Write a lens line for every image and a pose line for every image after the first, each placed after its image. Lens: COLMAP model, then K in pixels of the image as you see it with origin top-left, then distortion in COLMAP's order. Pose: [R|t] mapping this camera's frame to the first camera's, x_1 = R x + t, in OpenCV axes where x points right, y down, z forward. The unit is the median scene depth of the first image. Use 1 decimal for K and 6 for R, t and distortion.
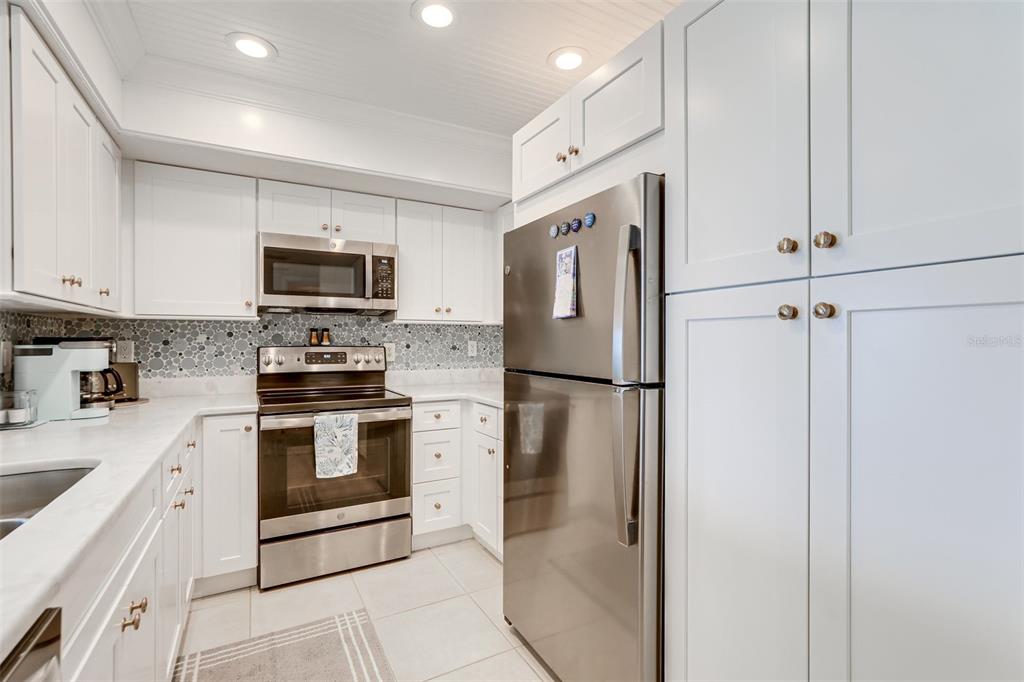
lens RADIAL K [[464.2, 0, 502.6], [0, 464.2, 341.3], [0, 0, 1]] dist [-0.011580, 0.002877]
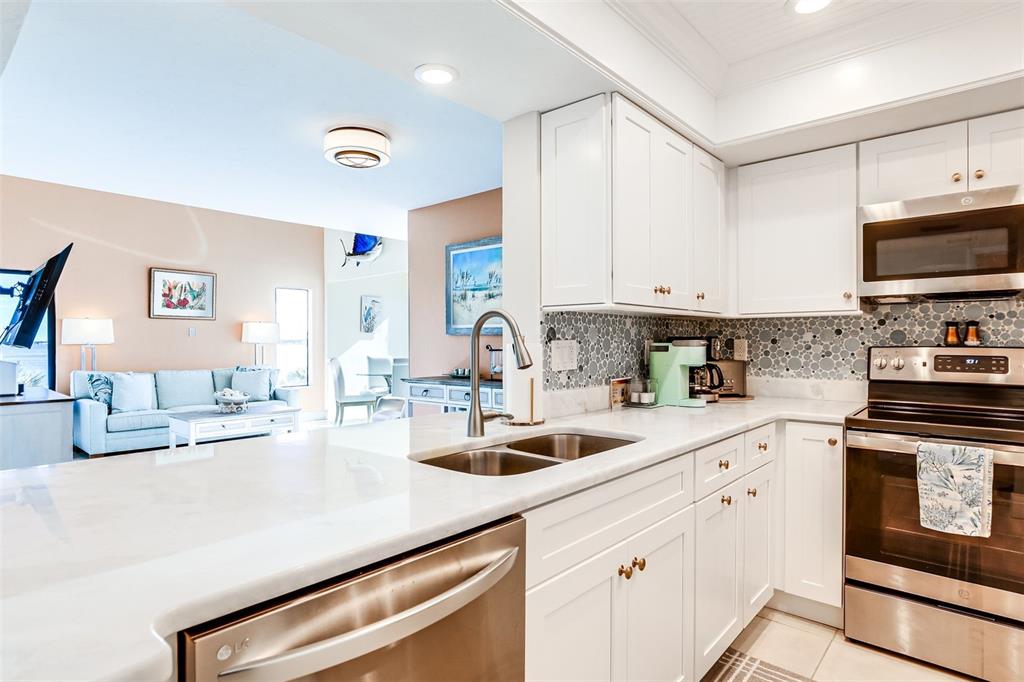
lens RADIAL K [[547.5, 0, 509.8], [0, 547.5, 342.3], [0, 0, 1]] dist [-0.020969, 0.005210]
pose [[0.329622, 0.004003, -0.944105, 0.189089], [0.000614, 0.999990, 0.004454, -0.000418], [0.944113, -0.002047, 0.329616, 0.099188]]
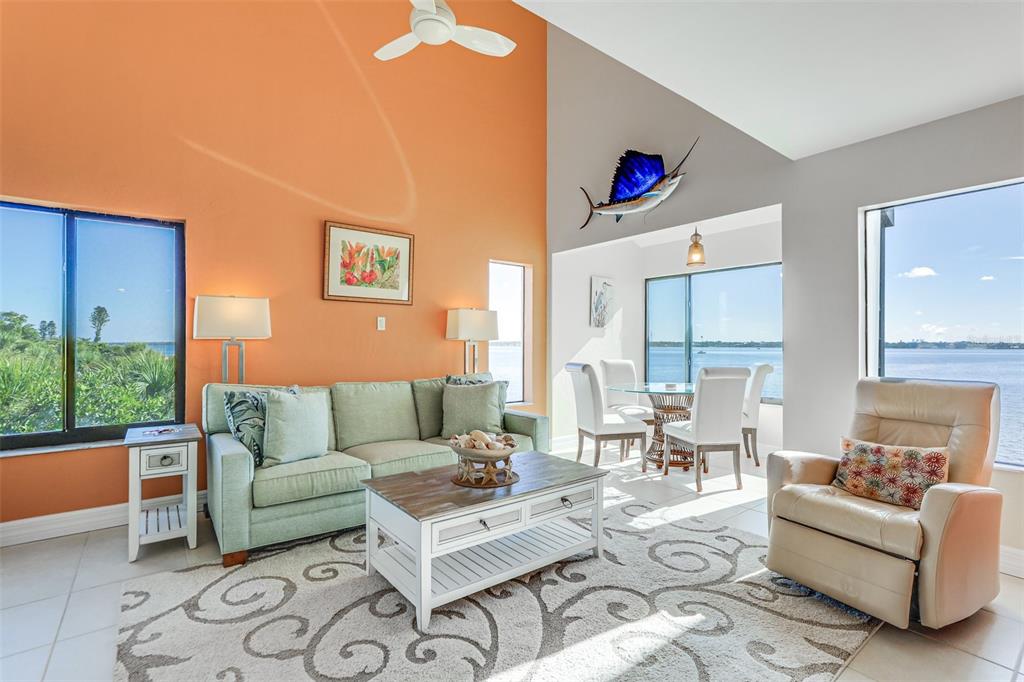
lens RADIAL K [[464.2, 0, 503.9], [0, 464.2, 341.3], [0, 0, 1]] dist [-0.011580, 0.002877]
pose [[0.149469, -0.000664, -0.988766, -1.492053], [-0.006934, 0.999974, -0.001719, 0.024002], [0.988742, 0.007113, 0.149461, -0.376220]]
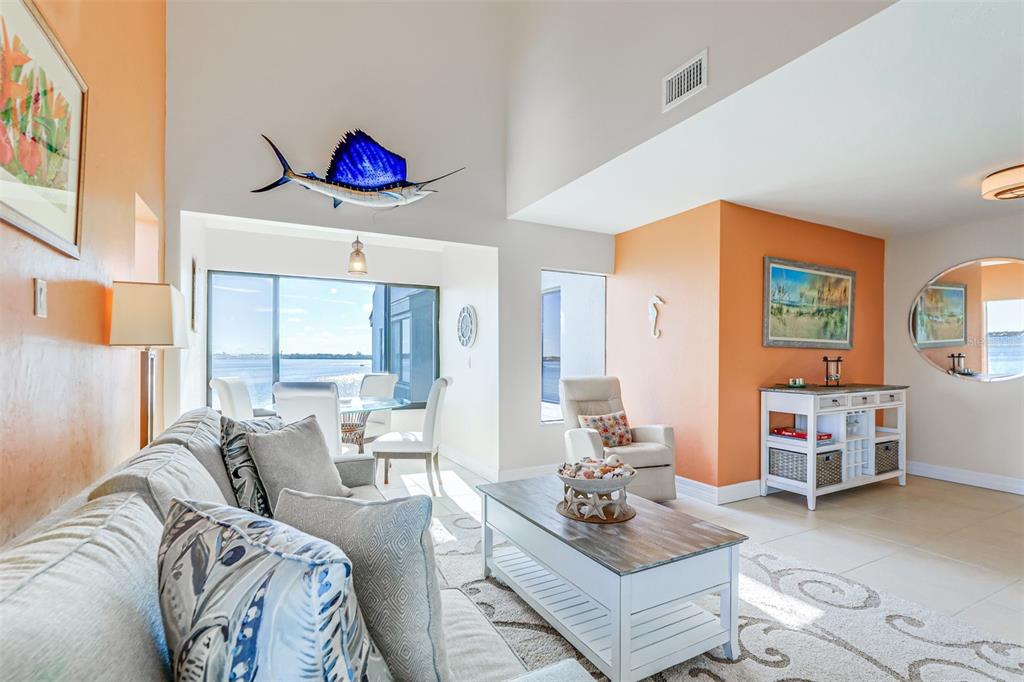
lens RADIAL K [[464.2, 0, 517.8], [0, 464.2, 354.2], [0, 0, 1]] dist [-0.011580, 0.002877]
pose [[0.999733, 0.007327, -0.021910, -2.575892], [-0.007504, 0.999940, -0.008005, 0.028453], [0.021850, 0.008167, 0.999728, -1.118871]]
